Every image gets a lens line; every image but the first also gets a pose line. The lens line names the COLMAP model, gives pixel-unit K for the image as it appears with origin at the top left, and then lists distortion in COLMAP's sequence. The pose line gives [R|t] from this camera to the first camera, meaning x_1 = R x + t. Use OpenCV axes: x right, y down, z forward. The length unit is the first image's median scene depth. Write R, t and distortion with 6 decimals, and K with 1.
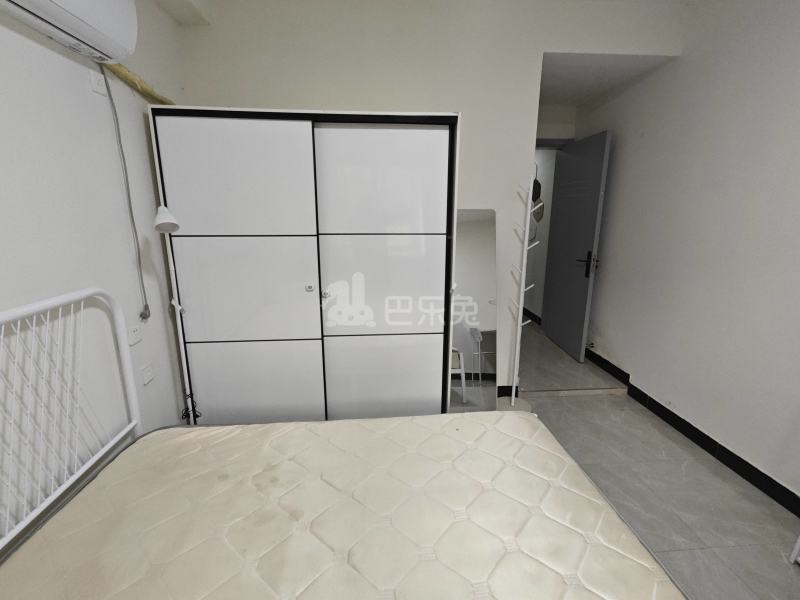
lens RADIAL K [[361.0, 0, 400.0], [0, 361.0, 300.0], [0, 0, 1]] dist [0.002629, -0.000271]
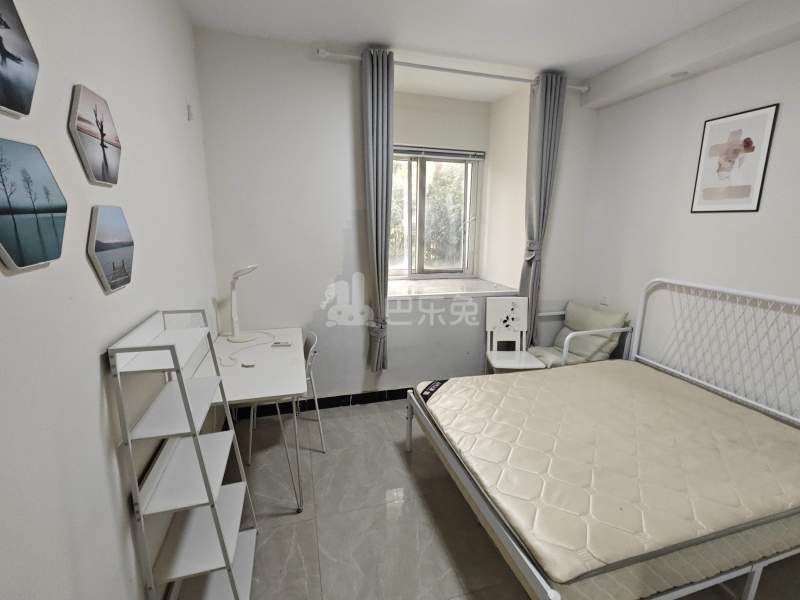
lens RADIAL K [[361.0, 0, 400.0], [0, 361.0, 300.0], [0, 0, 1]] dist [0.002629, -0.000271]
pose [[-0.976892, 0.029083, -0.211743, 0.835498], [-0.066617, 0.899915, 0.430947, -0.405337], [0.203084, 0.435095, -0.877183, 1.433105]]
